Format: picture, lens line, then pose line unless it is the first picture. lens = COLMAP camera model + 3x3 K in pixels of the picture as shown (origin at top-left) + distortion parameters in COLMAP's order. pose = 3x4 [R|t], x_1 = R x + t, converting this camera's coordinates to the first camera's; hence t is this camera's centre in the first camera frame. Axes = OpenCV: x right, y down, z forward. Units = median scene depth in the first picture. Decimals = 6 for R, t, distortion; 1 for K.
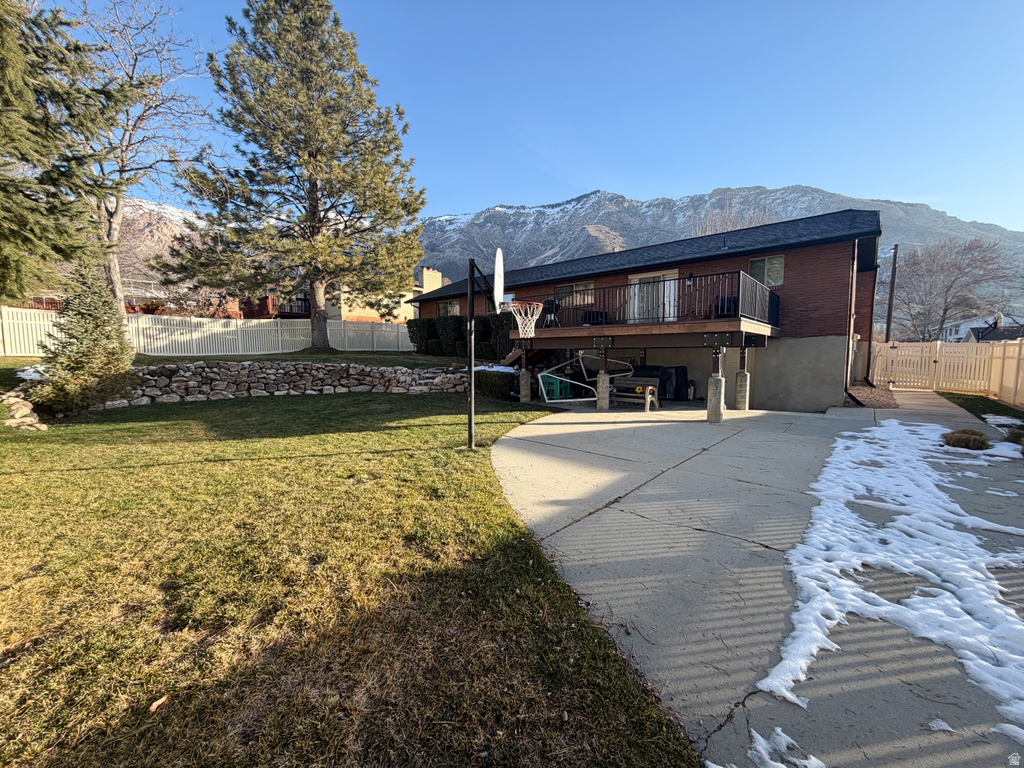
lens RADIAL K [[410.8, 0, 508.8], [0, 410.8, 384.9], [0, 0, 1]] dist [-0.010792, -0.000484]
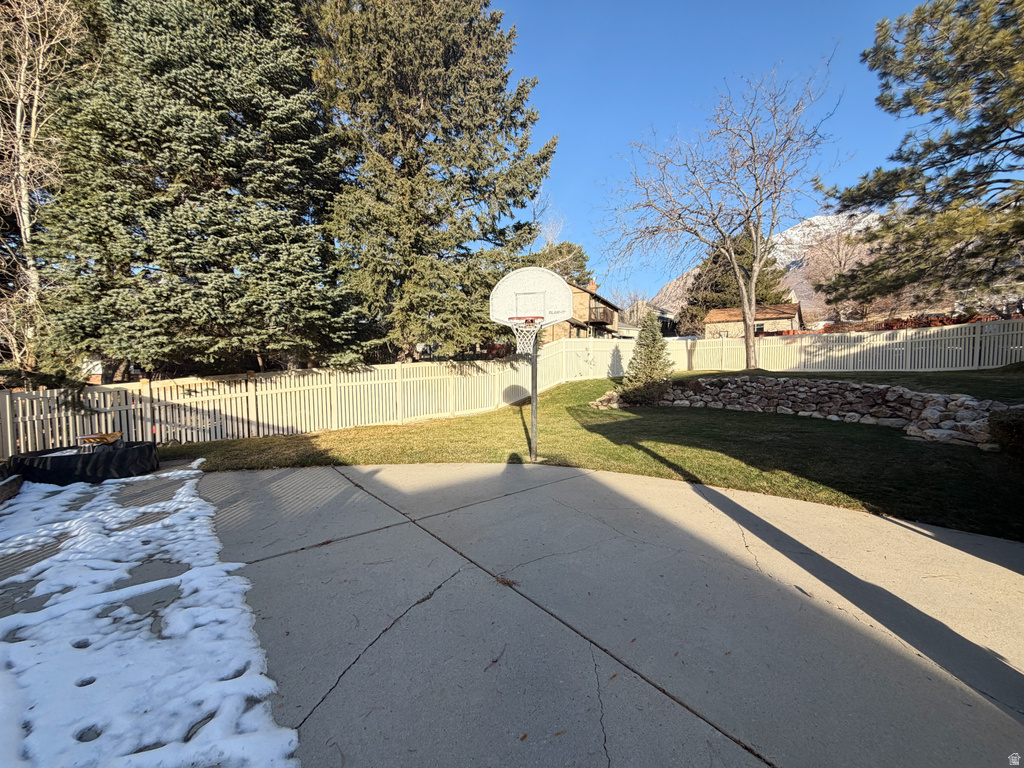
lens RADIAL K [[410.8, 0, 508.8], [0, 410.8, 384.9], [0, 0, 1]] dist [-0.010792, -0.000484]
pose [[-0.149848, 0.046058, -0.987636, 0.402893], [-0.082129, 0.994882, 0.058857, -0.040128], [0.985292, 0.089934, -0.145298, 0.456425]]
